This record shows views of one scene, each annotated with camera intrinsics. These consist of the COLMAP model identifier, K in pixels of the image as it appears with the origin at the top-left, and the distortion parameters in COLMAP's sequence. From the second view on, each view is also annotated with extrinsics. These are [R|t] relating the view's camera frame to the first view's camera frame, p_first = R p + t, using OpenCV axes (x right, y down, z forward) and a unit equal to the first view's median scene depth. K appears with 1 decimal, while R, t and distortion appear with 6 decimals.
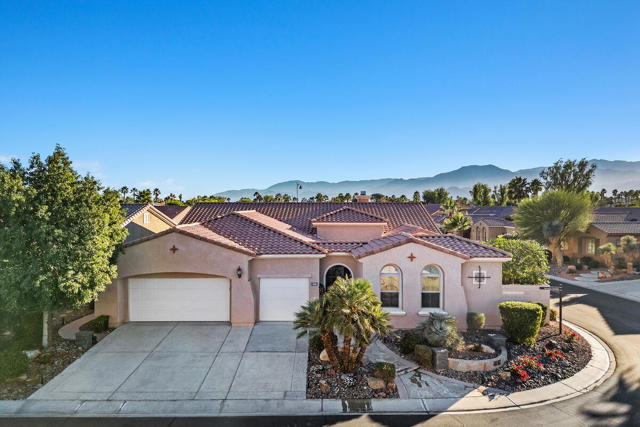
lens RADIAL K [[449.5, 0, 320.0], [0, 449.5, 213.5], [0, 0, 1]] dist [0.075862, -0.074923]
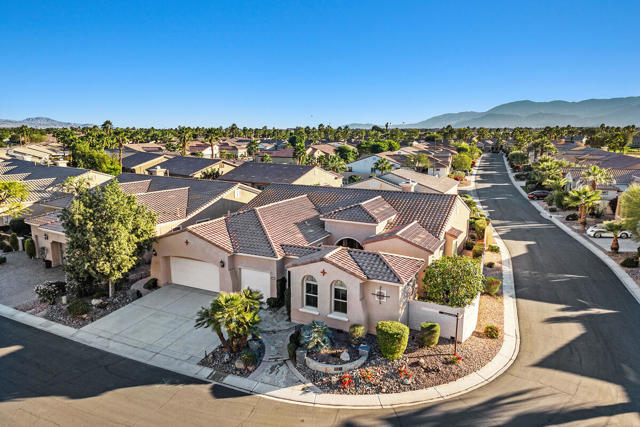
lens RADIAL K [[449.5, 0, 320.0], [0, 449.5, 213.5], [0, 0, 1]] dist [0.075862, -0.074923]
pose [[0.892259, 0.086792, -0.443103, 0.822555], [-0.011852, 0.985516, 0.169170, -0.311241], [0.451368, -0.145692, 0.880364, -0.099588]]
